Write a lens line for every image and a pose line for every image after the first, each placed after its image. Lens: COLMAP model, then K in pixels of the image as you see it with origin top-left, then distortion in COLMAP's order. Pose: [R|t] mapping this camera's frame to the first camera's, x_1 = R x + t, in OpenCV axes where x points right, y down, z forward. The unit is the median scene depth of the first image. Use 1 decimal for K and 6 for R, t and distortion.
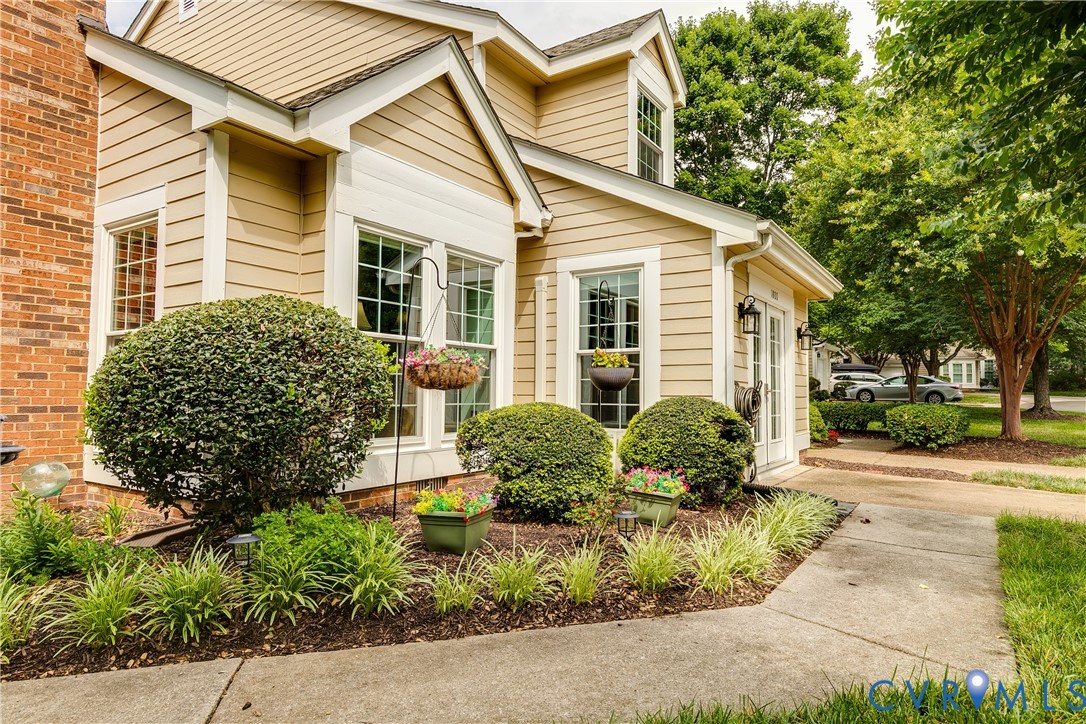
lens RADIAL K [[649.1, 0, 542.6], [0, 649.1, 366.4], [0, 0, 1]] dist [0.003199, -0.003288]
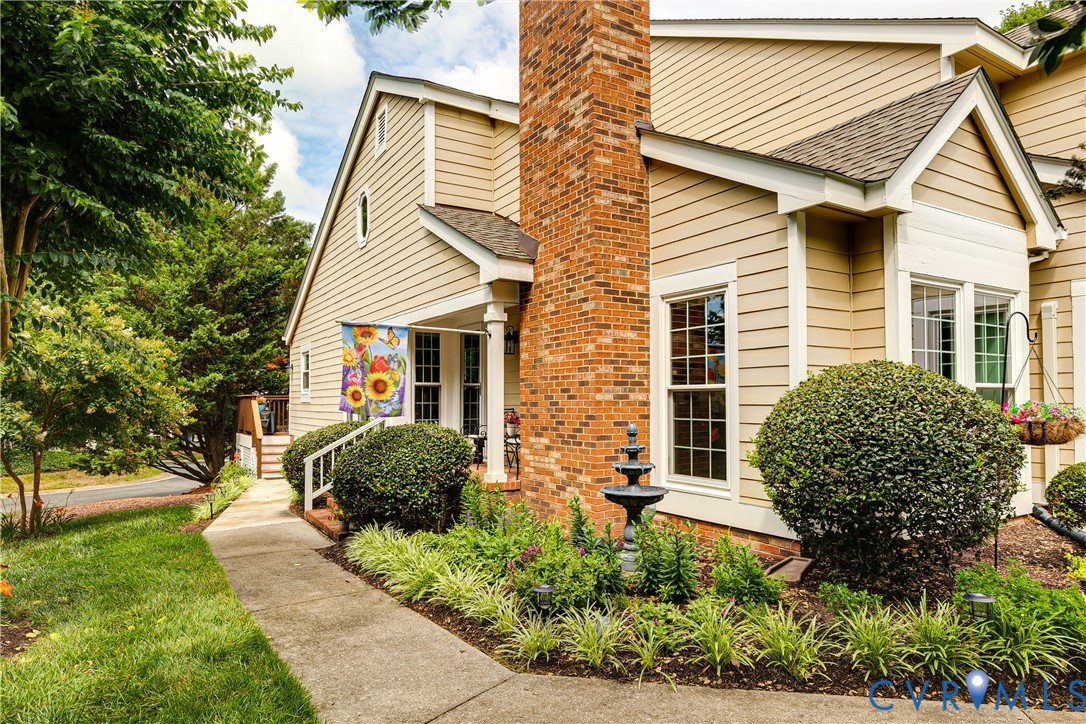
lens RADIAL K [[668.7, 0, 554.5], [0, 668.7, 385.0], [0, 0, 1]] dist [0.000980, -0.000041]
pose [[0.904946, -0.015668, -0.425239, -0.336372], [0.022739, 0.999675, 0.011558, -0.073266], [0.424919, -0.020129, 0.905007, -0.196389]]
